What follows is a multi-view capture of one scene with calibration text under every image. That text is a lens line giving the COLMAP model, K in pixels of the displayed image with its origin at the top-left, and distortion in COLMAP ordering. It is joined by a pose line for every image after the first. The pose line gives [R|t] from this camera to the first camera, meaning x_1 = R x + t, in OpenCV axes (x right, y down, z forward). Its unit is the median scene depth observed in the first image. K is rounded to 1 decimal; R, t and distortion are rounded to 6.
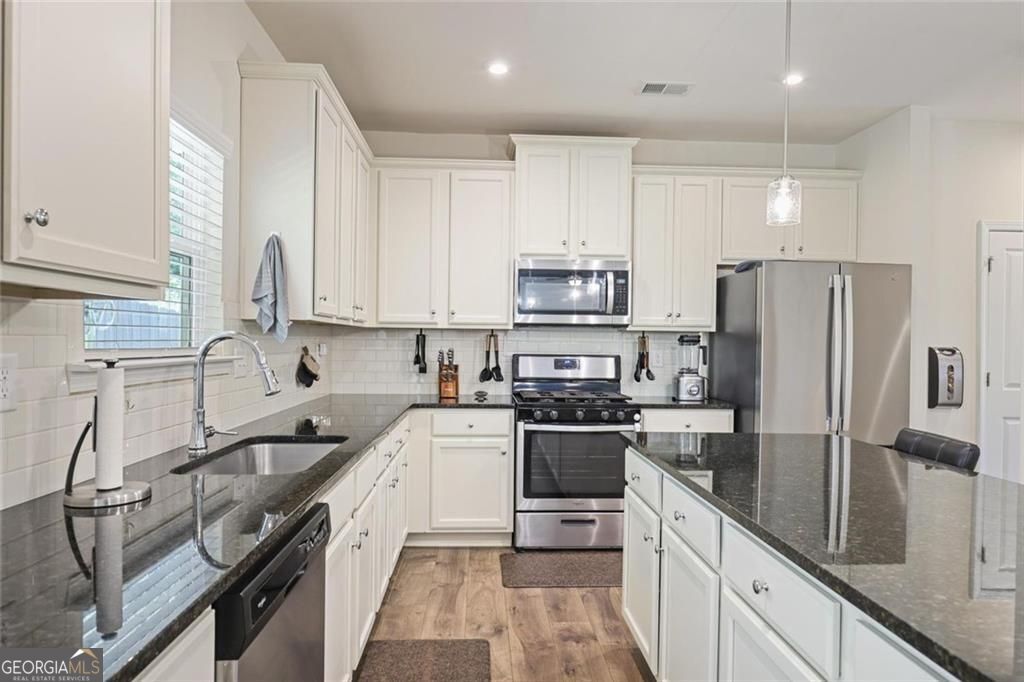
lens RADIAL K [[626.7, 0, 512.1], [0, 626.7, 340.5], [0, 0, 1]] dist [0.007751, 0.000292]
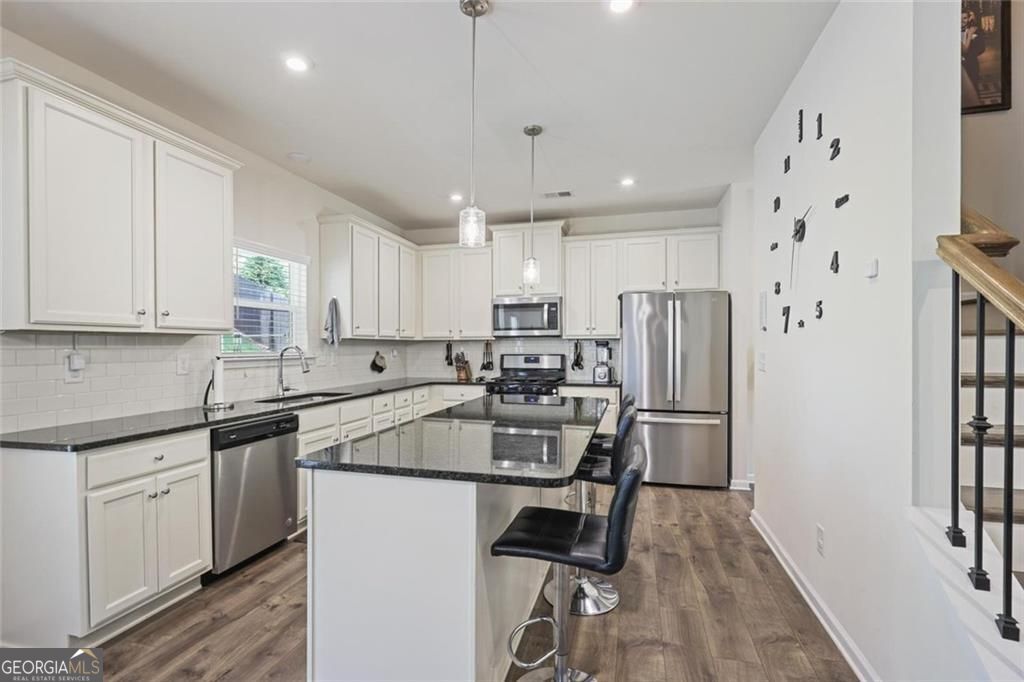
lens RADIAL K [[465.0, 0, 507.9], [0, 465.0, 346.8], [0, 0, 1]] dist [0.002131, 0.000296]
pose [[0.950998, -0.016966, -0.308732, 0.423094], [0.017267, 0.999849, -0.001757, 0.004212], [0.308715, -0.003660, 0.951148, -0.194225]]
